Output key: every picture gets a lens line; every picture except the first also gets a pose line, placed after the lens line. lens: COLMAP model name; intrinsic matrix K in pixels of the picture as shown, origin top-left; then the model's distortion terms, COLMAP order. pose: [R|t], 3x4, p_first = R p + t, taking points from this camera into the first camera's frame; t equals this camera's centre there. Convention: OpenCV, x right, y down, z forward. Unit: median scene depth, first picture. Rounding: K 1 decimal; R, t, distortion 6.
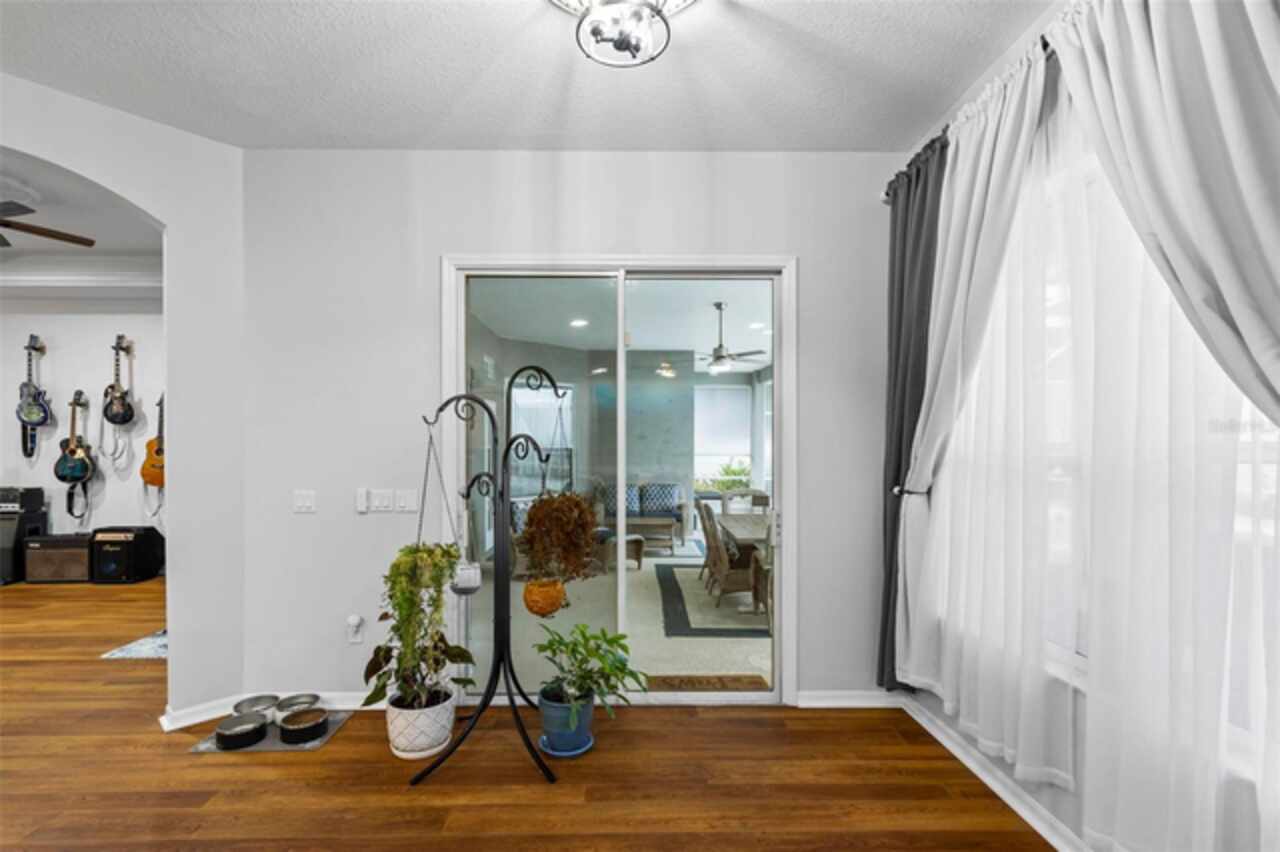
lens RADIAL K [[586.0, 0, 641.4], [0, 586.0, 446.8], [0, 0, 1]] dist [0.008782, -0.000064]
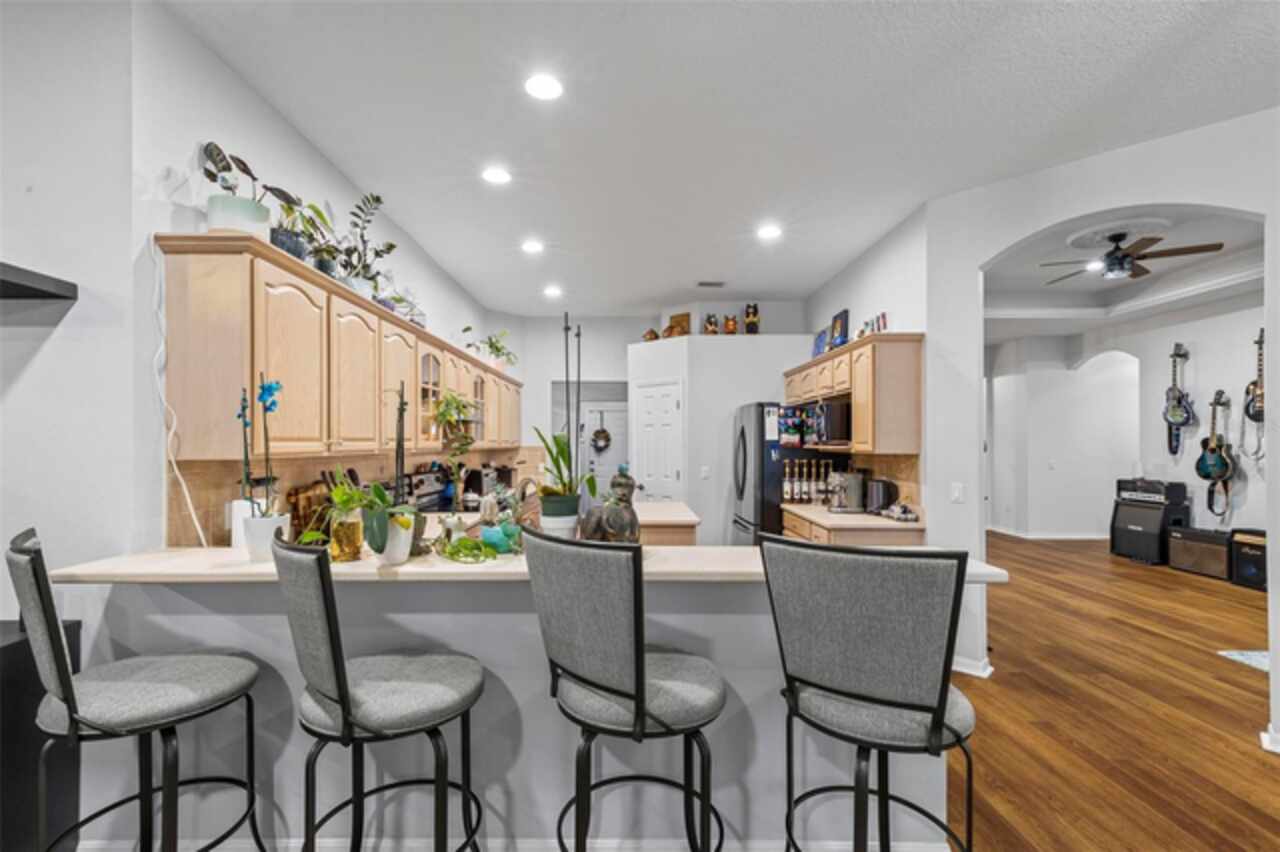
lens RADIAL K [[577.3, 0, 631.8], [0, 577.3, 432.3], [0, 0, 1]] dist [0.007761, -0.000302]
pose [[-0.008131, -0.014429, -0.999863, 0.129119], [-0.005628, 0.999881, -0.014383, -0.005784], [0.999951, 0.005510, -0.008211, -0.008623]]
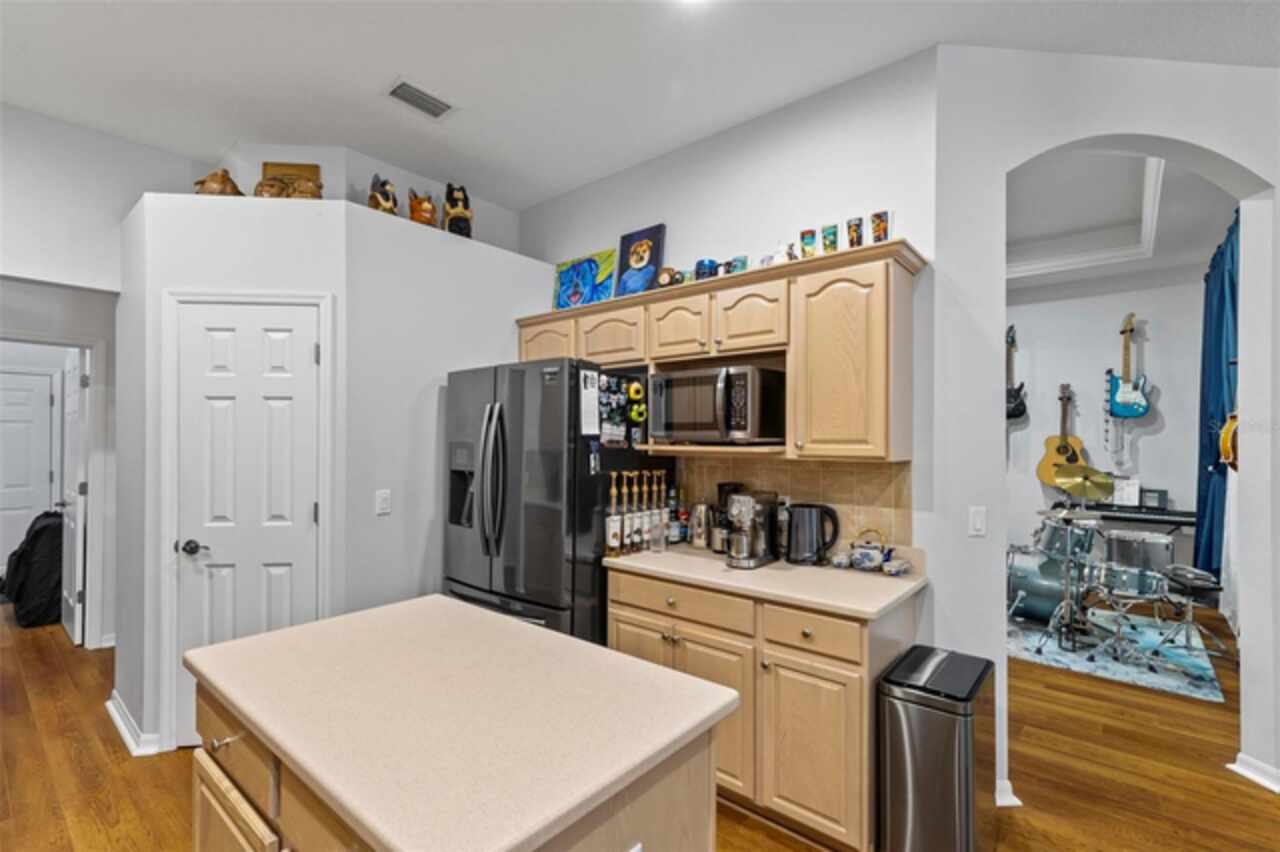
lens RADIAL K [[577.3, 0, 631.8], [0, 577.3, 432.3], [0, 0, 1]] dist [0.007761, -0.000302]
pose [[0.754541, -0.002678, -0.656248, -0.839214], [-0.010300, 0.999820, -0.015924, -0.001005], [0.656172, 0.018775, 0.754378, -0.198135]]
